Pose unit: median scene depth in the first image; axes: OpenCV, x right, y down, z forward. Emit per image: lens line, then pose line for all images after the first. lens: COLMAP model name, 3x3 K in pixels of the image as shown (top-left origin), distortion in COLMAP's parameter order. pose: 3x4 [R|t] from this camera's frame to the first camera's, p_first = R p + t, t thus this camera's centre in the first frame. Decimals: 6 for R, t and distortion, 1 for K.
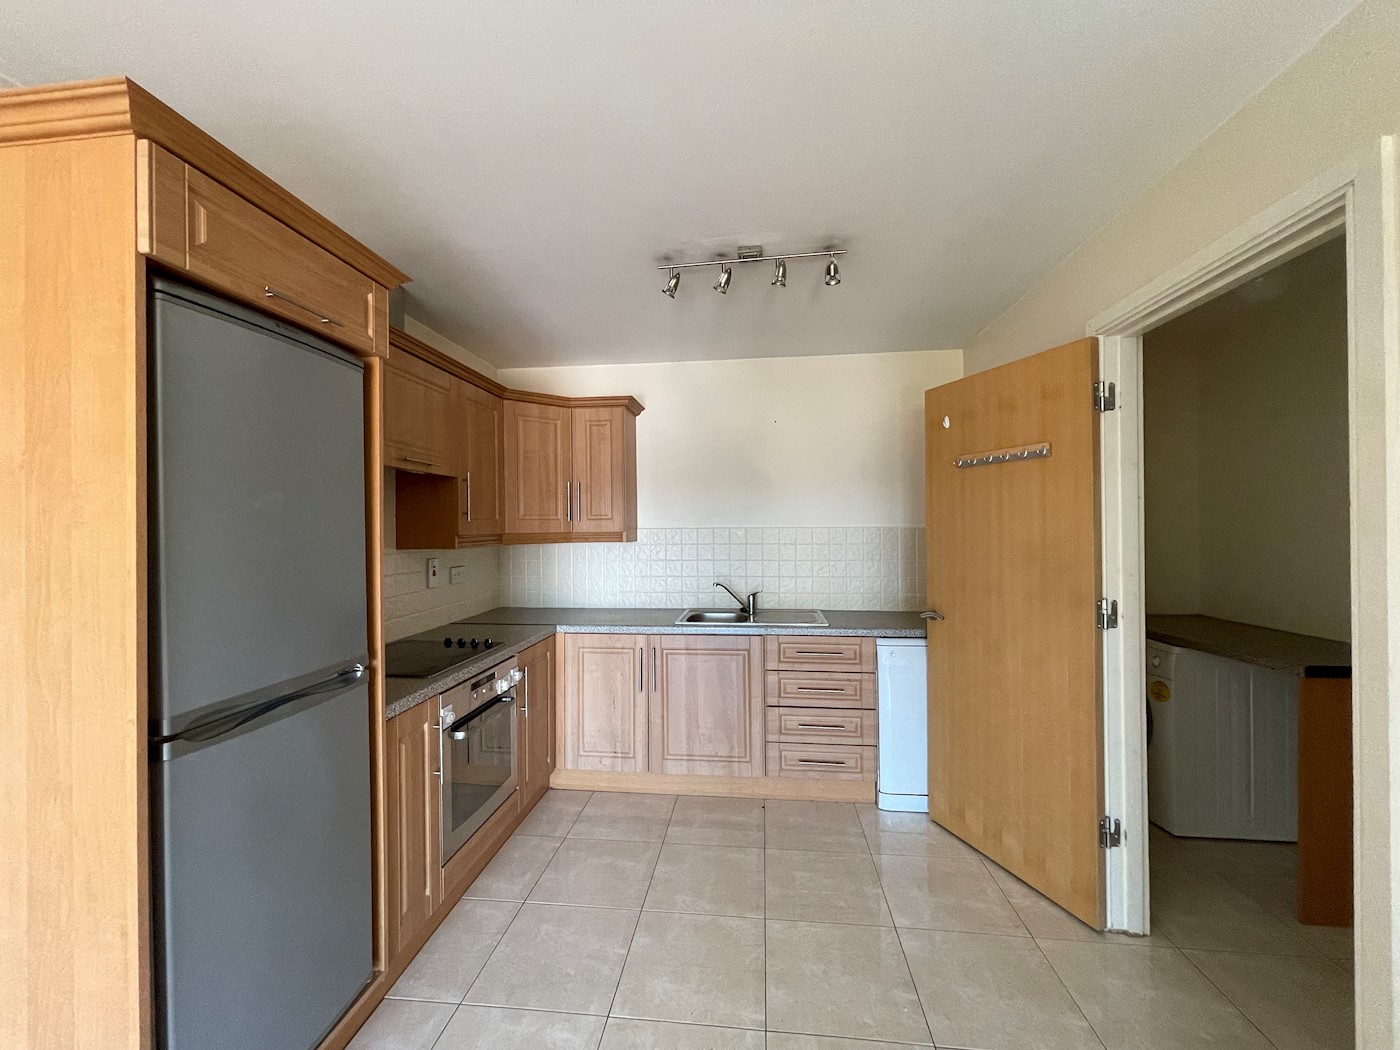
lens RADIAL K [[562.9, 0, 696.5], [0, 562.9, 524.4], [0, 0, 1]] dist [-0.008337, 0.002442]
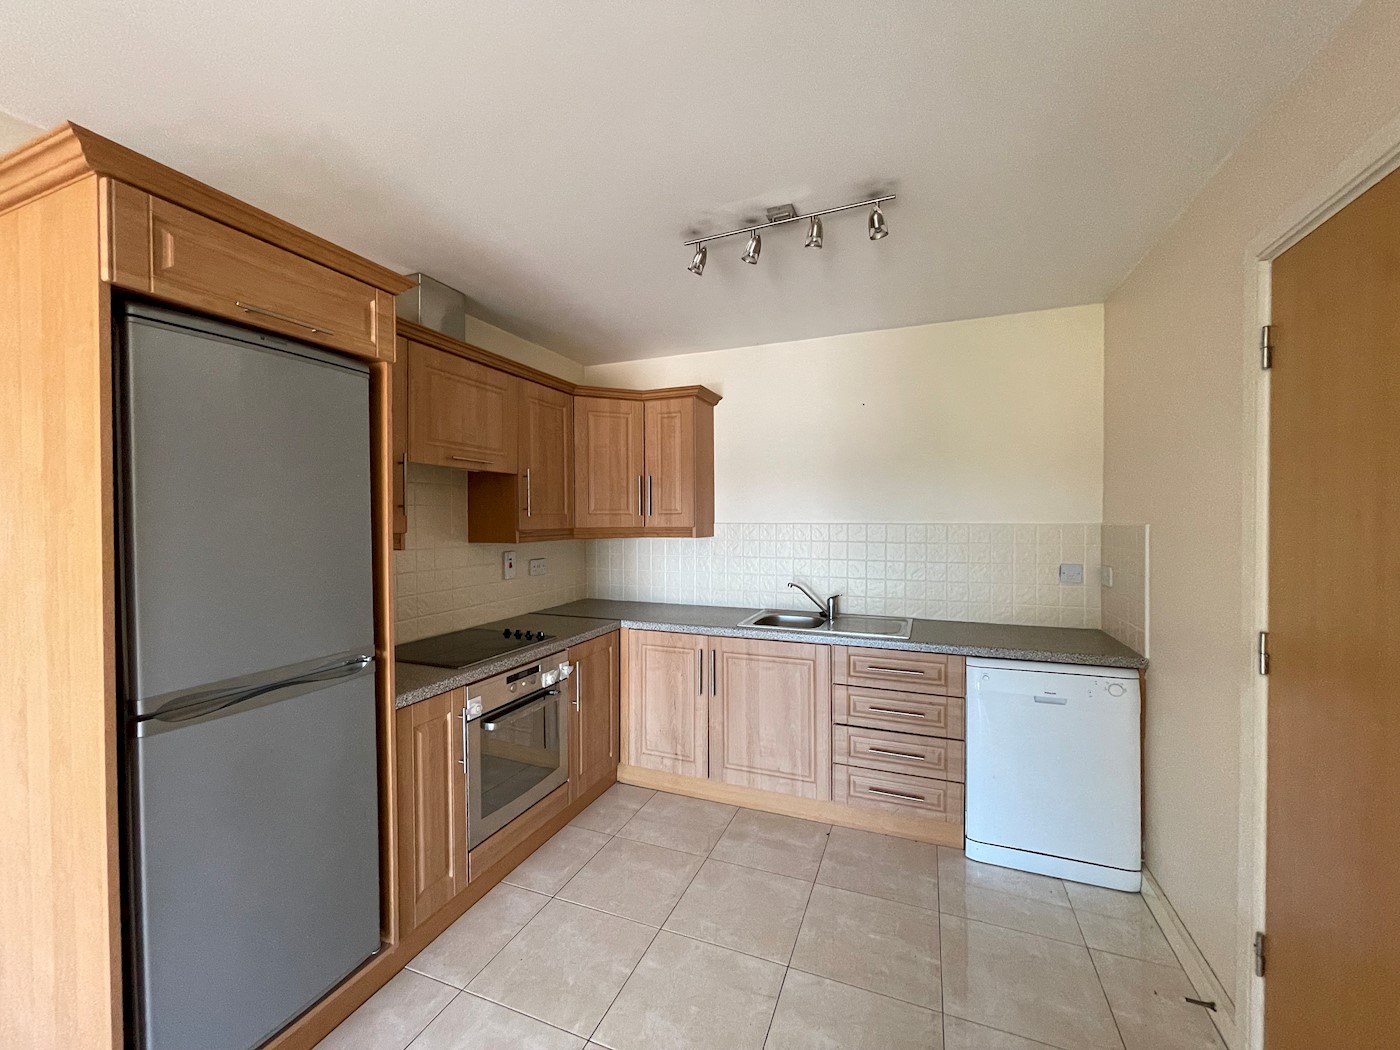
lens RADIAL K [[562.9, 0, 694.8], [0, 562.9, 524.6], [0, 0, 1]] dist [-0.008337, 0.002442]
pose [[0.963695, 0.008417, -0.266872, 0.174958], [-0.003781, 0.999833, 0.017884, -0.011295], [0.266978, -0.016225, 0.963566, 0.095468]]
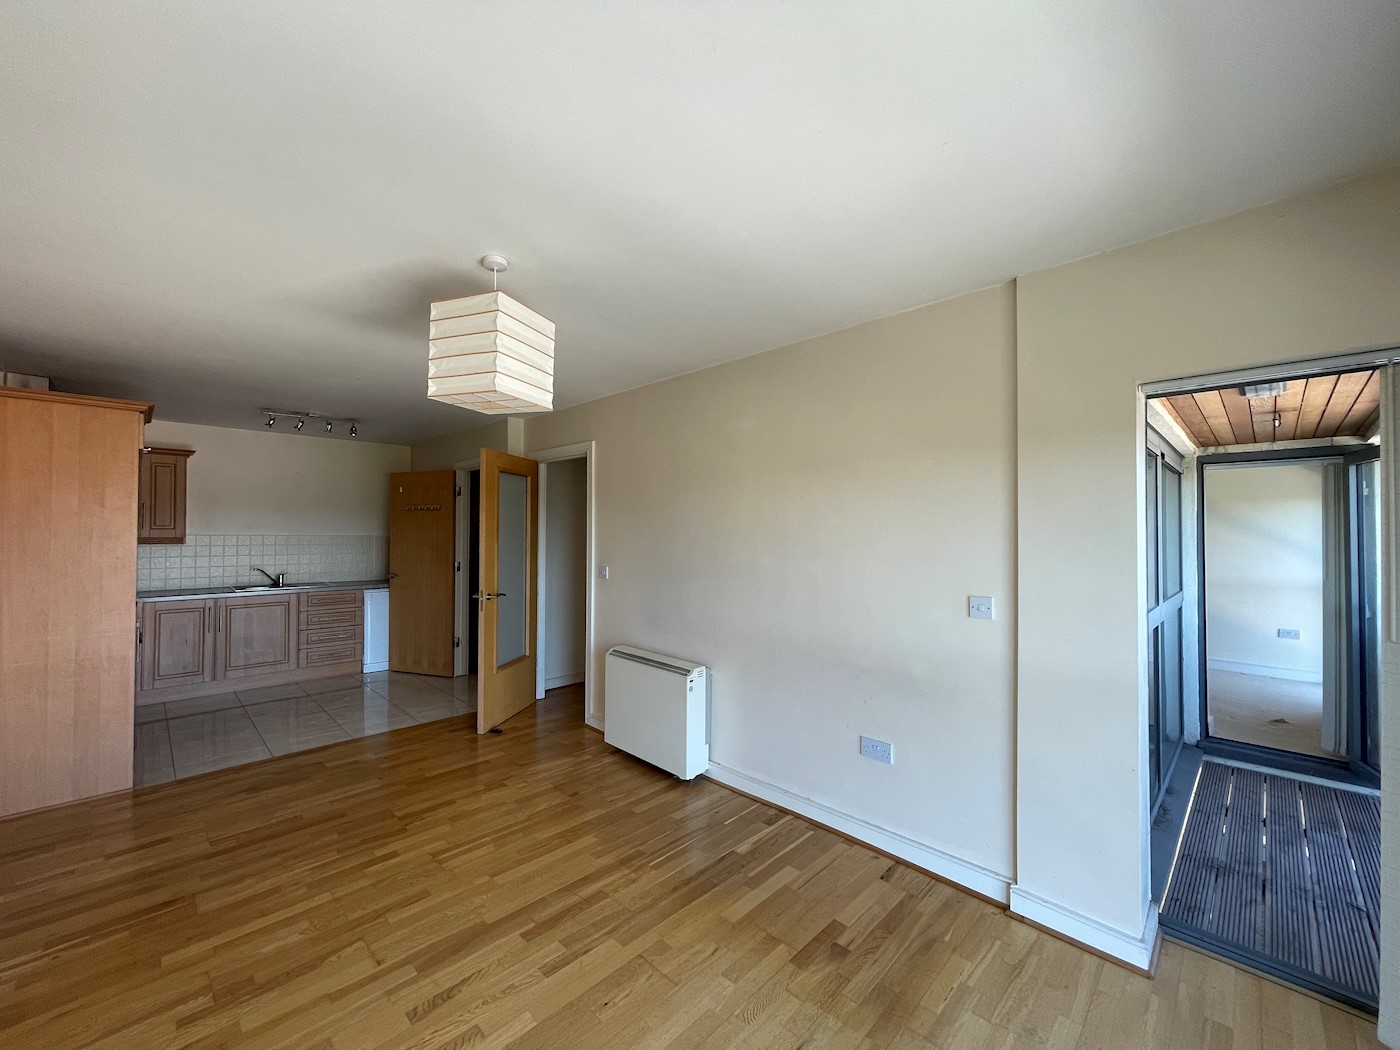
lens RADIAL K [[562.9, 0, 696.6], [0, 562.9, 520.8], [0, 0, 1]] dist [-0.008337, 0.002442]
pose [[0.623849, 0.026058, 0.781110, -0.613268], [-0.012845, 0.999651, -0.023089, -0.019558], [-0.781439, 0.004371, 0.623966, -1.422124]]
